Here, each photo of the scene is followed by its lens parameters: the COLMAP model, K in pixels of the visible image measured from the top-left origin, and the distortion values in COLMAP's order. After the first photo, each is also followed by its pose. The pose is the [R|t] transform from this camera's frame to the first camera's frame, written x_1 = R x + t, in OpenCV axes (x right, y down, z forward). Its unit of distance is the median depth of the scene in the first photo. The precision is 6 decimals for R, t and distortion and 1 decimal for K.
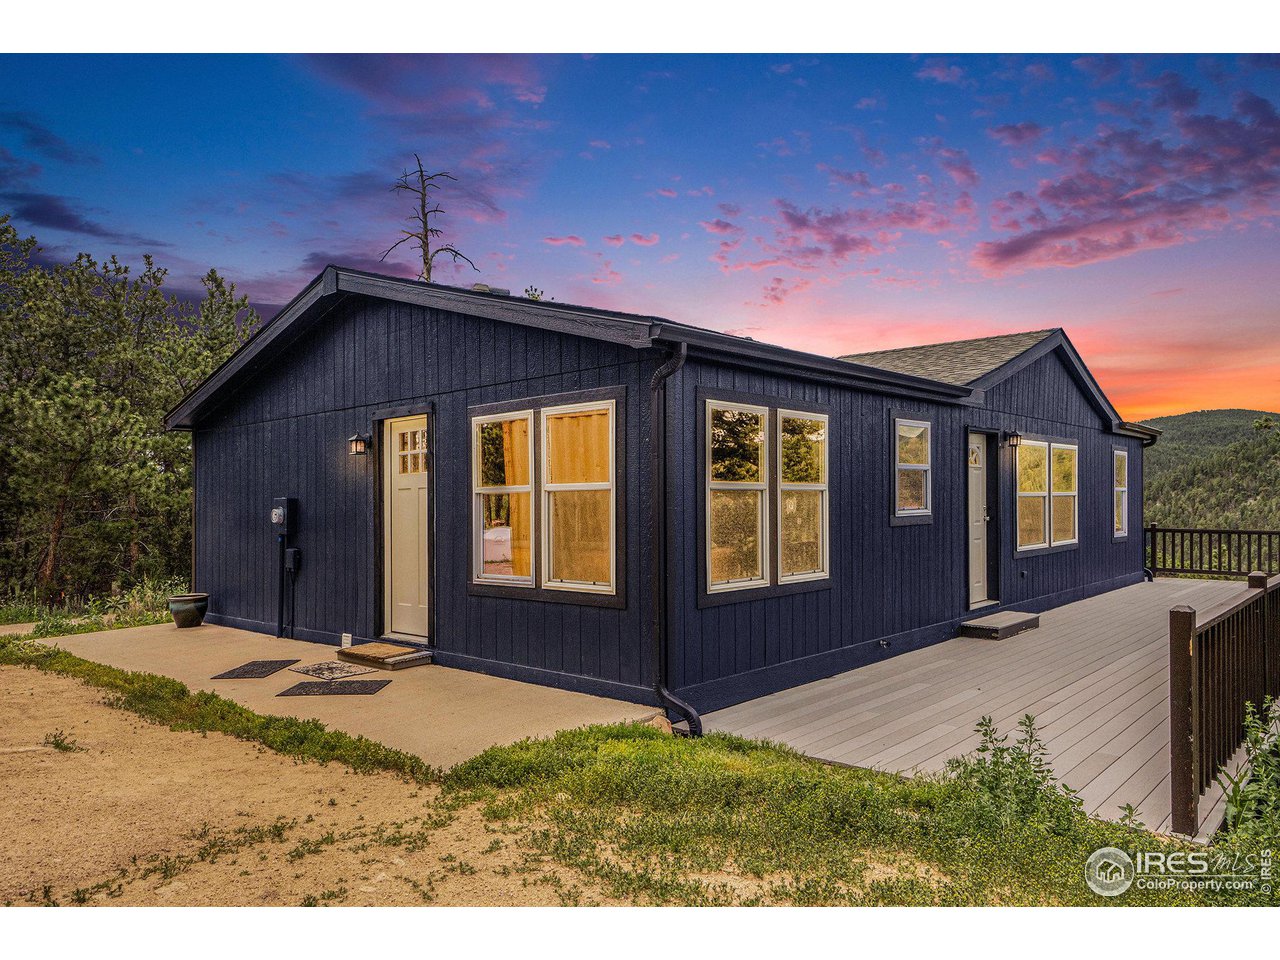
lens RADIAL K [[898.5, 0, 643.2], [0, 898.5, 488.7], [0, 0, 1]] dist [0.002365, -0.001928]
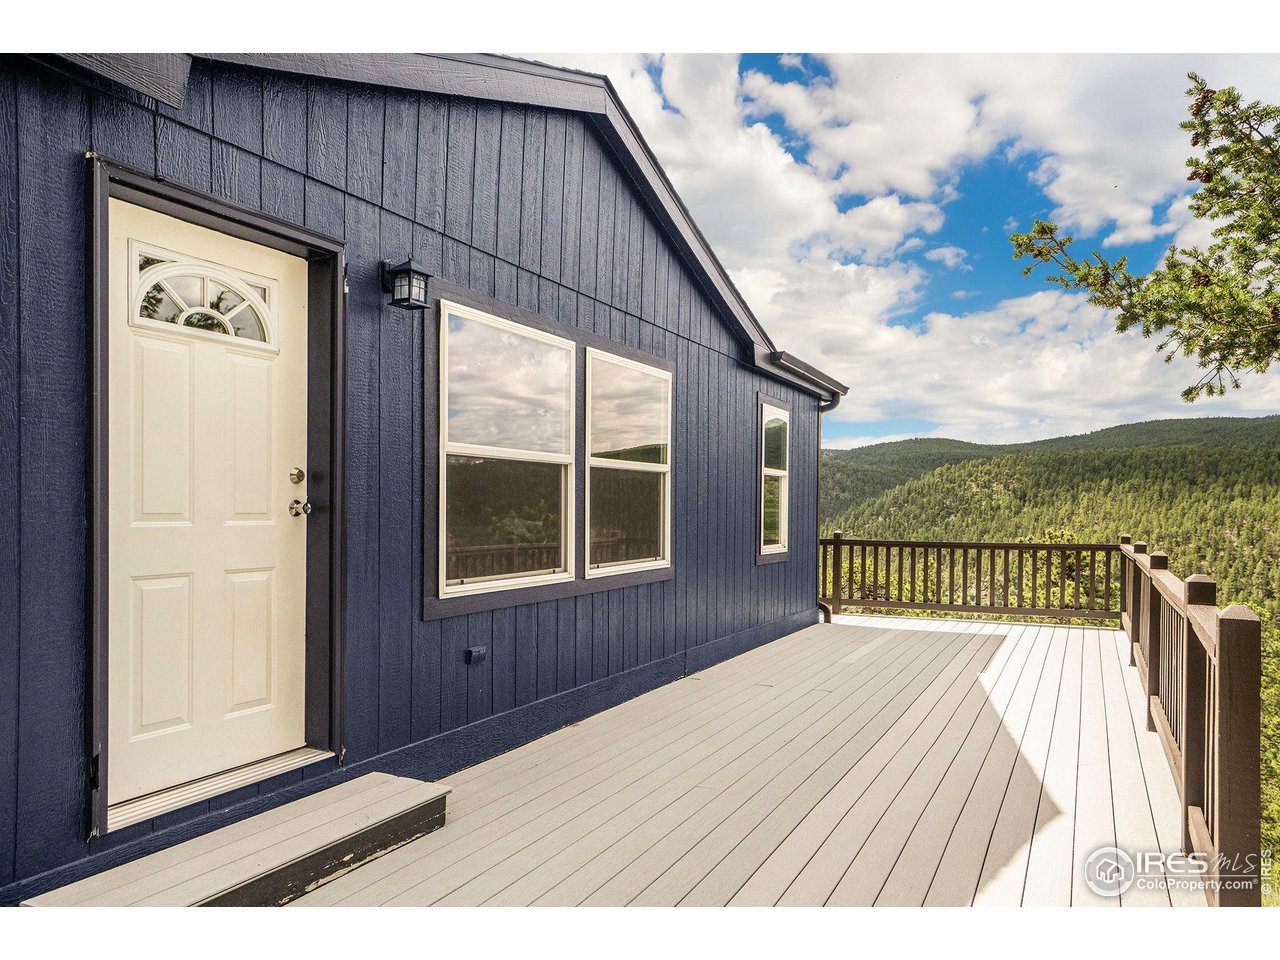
lens RADIAL K [[898.5, 0, 638.9], [0, 898.5, 489.6], [0, 0, 1]] dist [0.002365, -0.001928]
pose [[0.966614, 0.023284, 0.255178, 0.338669], [-0.021007, 0.999711, -0.011647, 0.022925], [-0.255376, 0.005897, 0.966824, 0.522154]]
